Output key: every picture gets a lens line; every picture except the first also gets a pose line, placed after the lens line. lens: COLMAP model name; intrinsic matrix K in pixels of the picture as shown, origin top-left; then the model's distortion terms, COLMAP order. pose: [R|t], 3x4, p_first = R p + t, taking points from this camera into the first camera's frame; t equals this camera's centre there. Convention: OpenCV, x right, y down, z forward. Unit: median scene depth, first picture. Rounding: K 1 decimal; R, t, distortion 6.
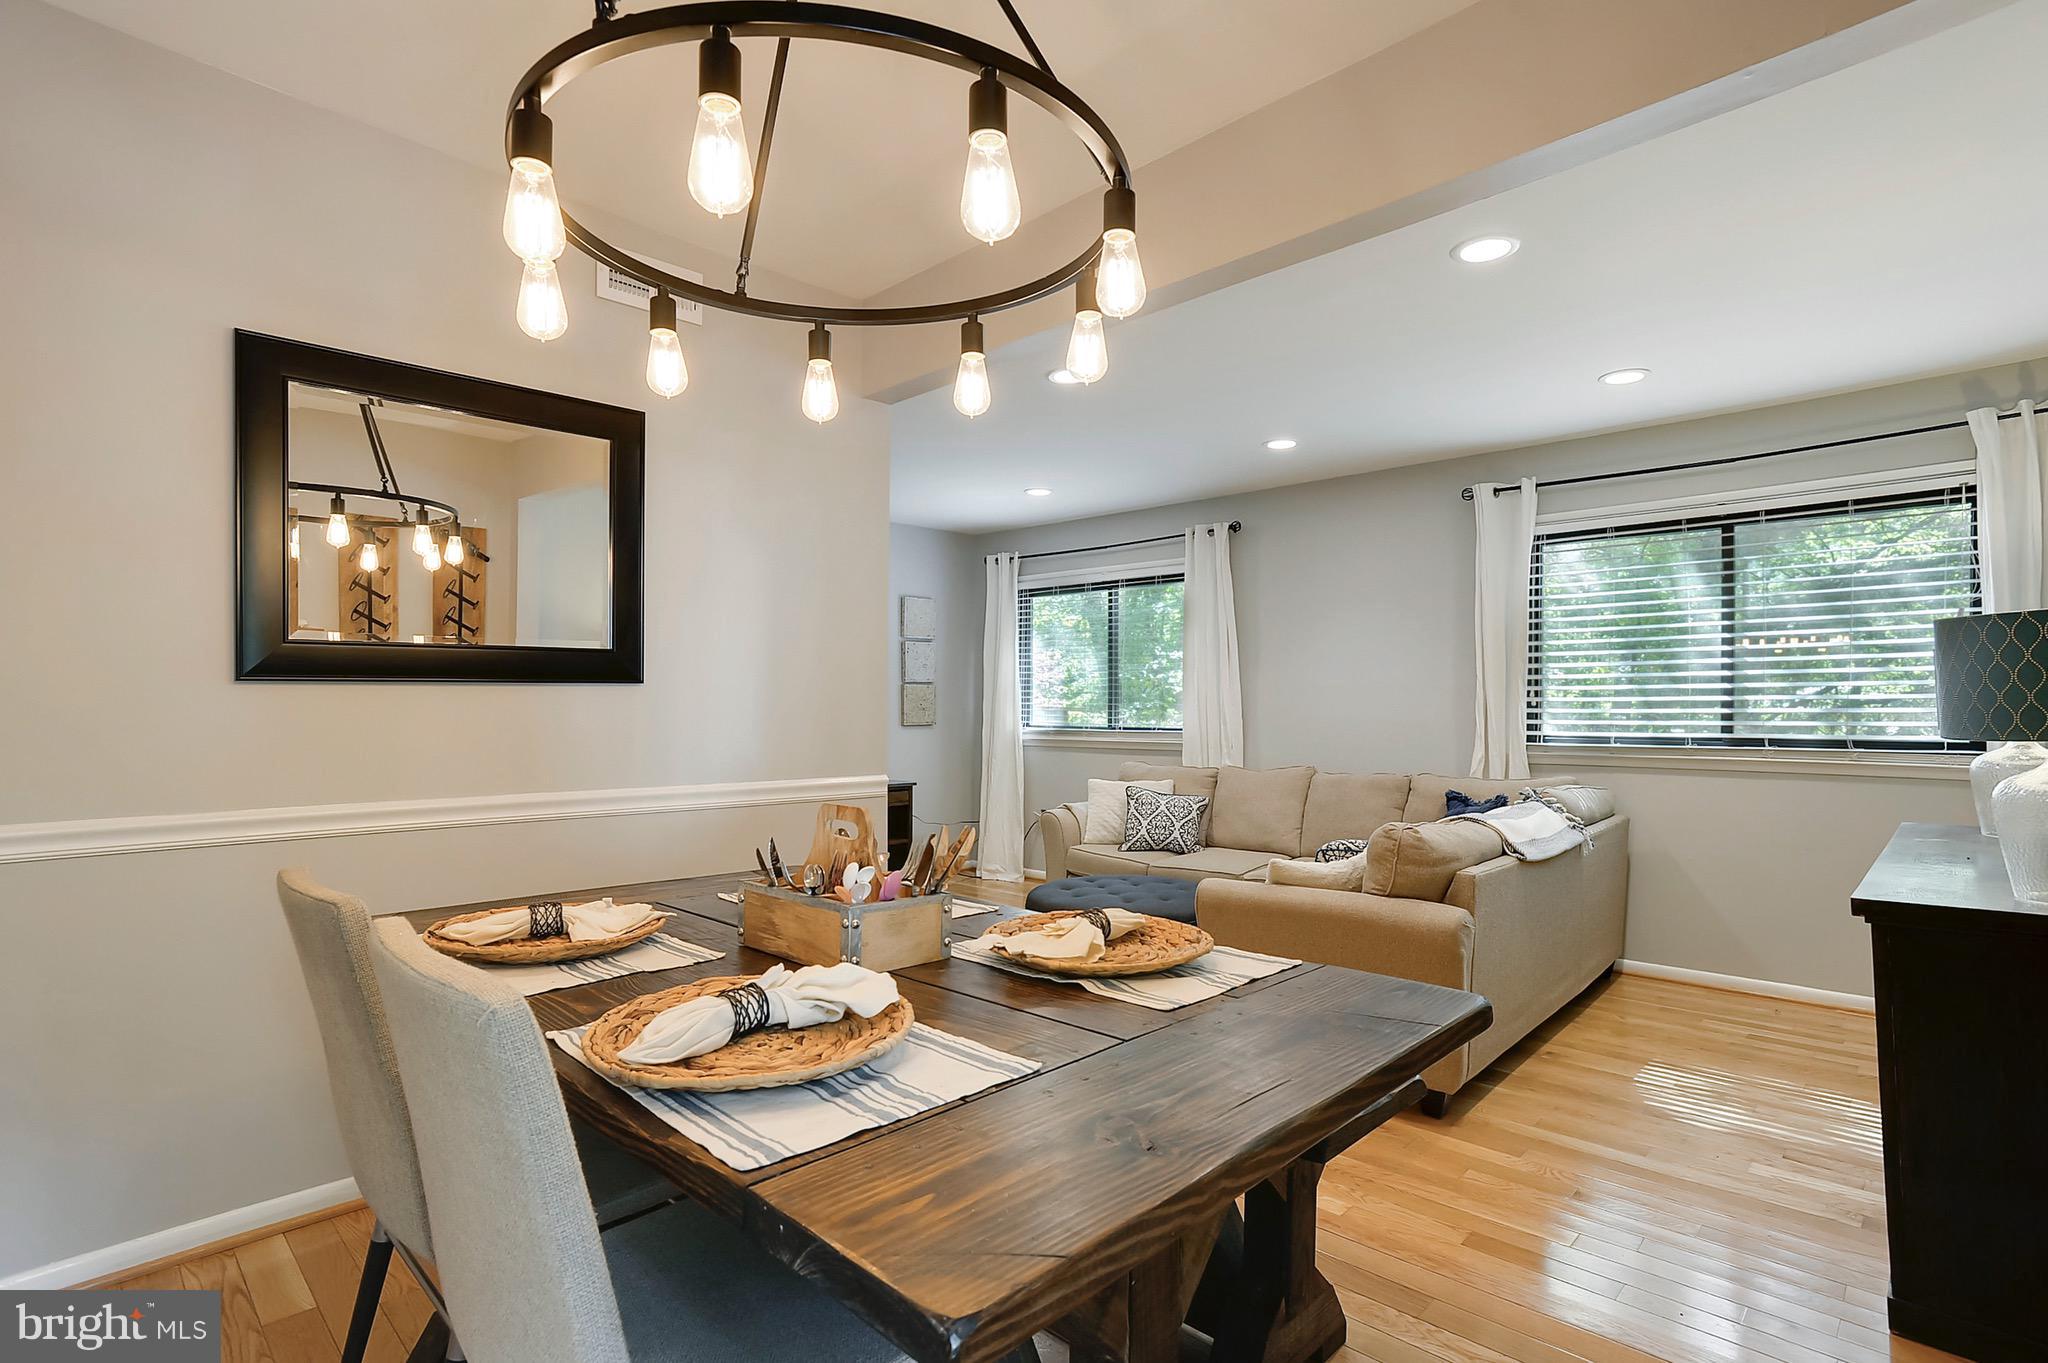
lens RADIAL K [[991.2, 0, 1030.1], [0, 991.2, 684.1], [0, 0, 1]] dist [-0.015195, 0.003232]
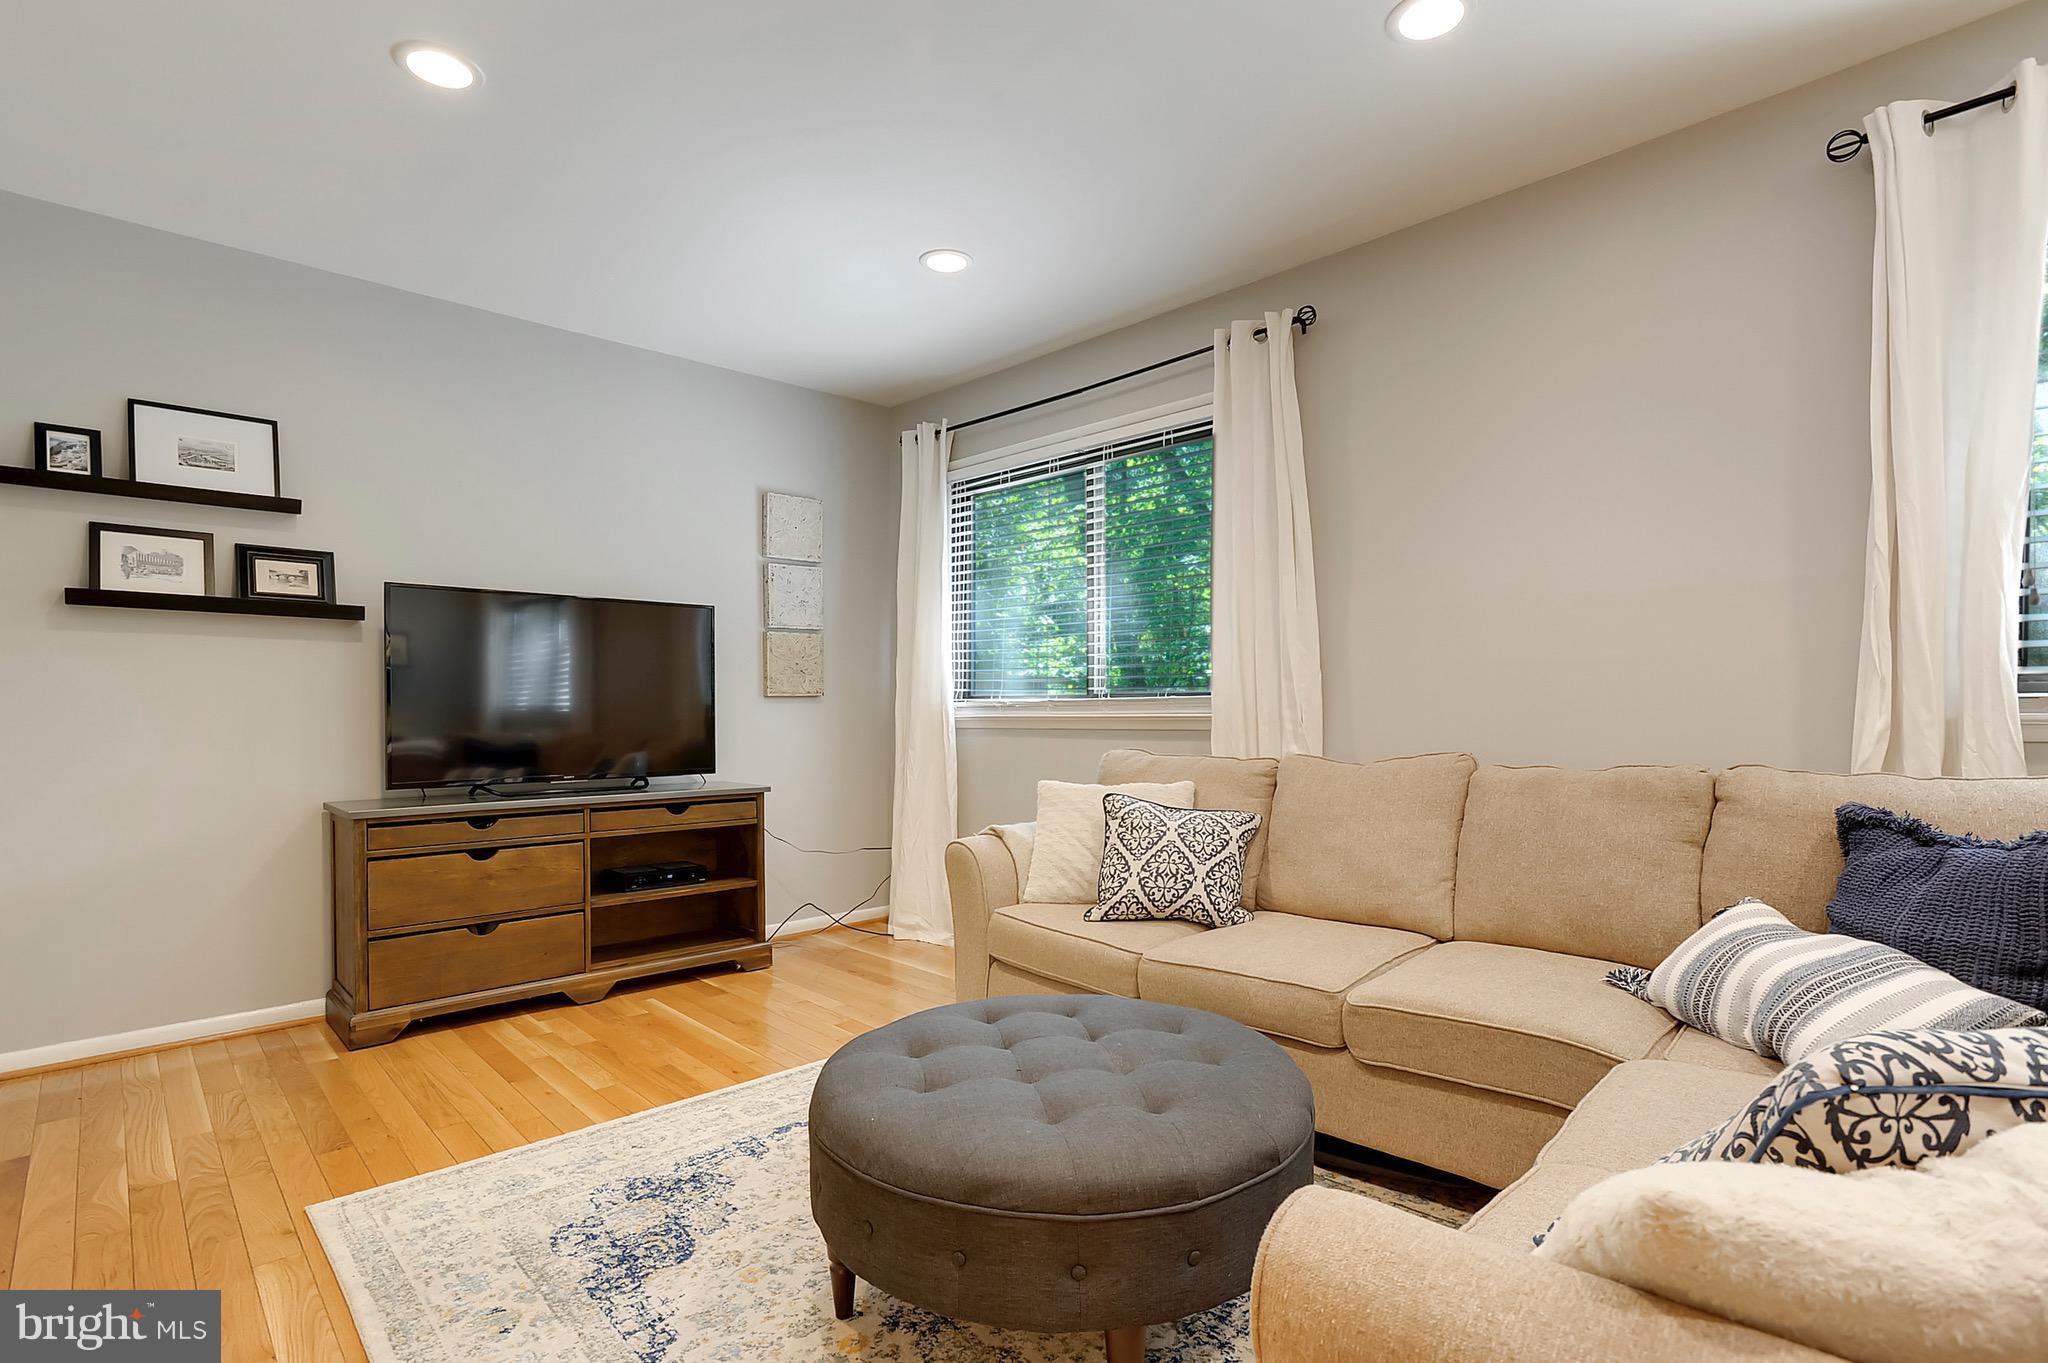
lens RADIAL K [[991.2, 0, 1014.4], [0, 991.2, 699.3], [0, 0, 1]] dist [-0.015195, 0.003232]
pose [[0.998912, -0.006448, -0.046189, 0.073641], [0.007111, 0.999874, 0.014208, 0.044334], [0.046091, -0.014521, 0.998832, 0.465180]]
